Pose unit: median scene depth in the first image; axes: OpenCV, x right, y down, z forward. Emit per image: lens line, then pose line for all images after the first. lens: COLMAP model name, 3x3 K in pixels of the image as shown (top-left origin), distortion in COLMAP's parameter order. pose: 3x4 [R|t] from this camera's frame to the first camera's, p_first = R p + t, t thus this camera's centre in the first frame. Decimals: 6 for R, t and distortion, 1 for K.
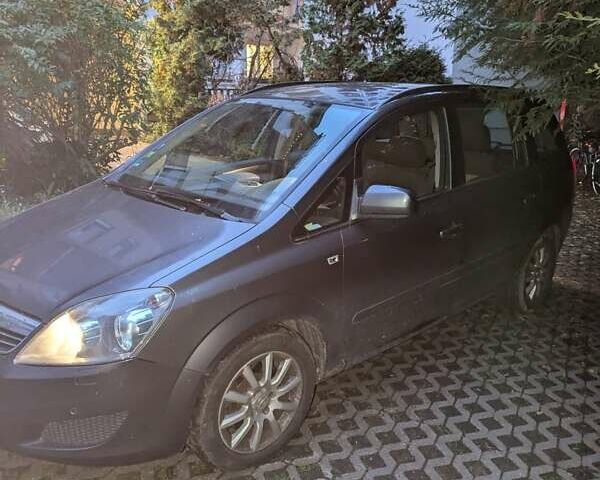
lens RADIAL K [[649.1, 0, 302.3], [0, 649.1, 227.0], [0, 0, 1]] dist [0.036424, 0.003533]
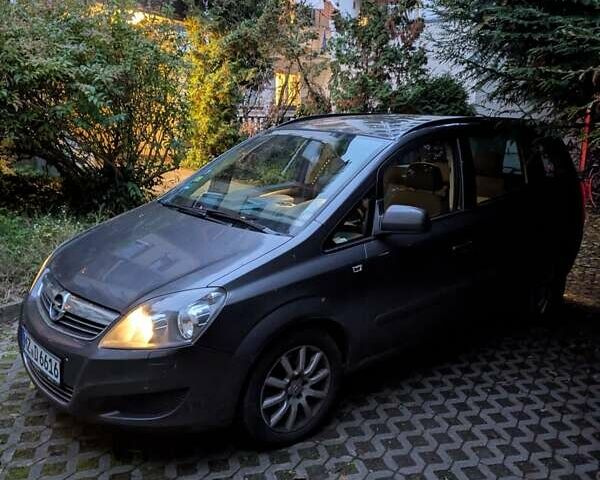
lens RADIAL K [[649.1, 0, 302.3], [0, 649.1, 227.0], [0, 0, 1]] dist [0.036424, 0.003533]
pose [[0.999198, 0.004225, -0.039807, -0.003853], [-0.005707, 0.999292, -0.037189, 0.013556], [0.039622, 0.037386, 0.998515, -0.119457]]
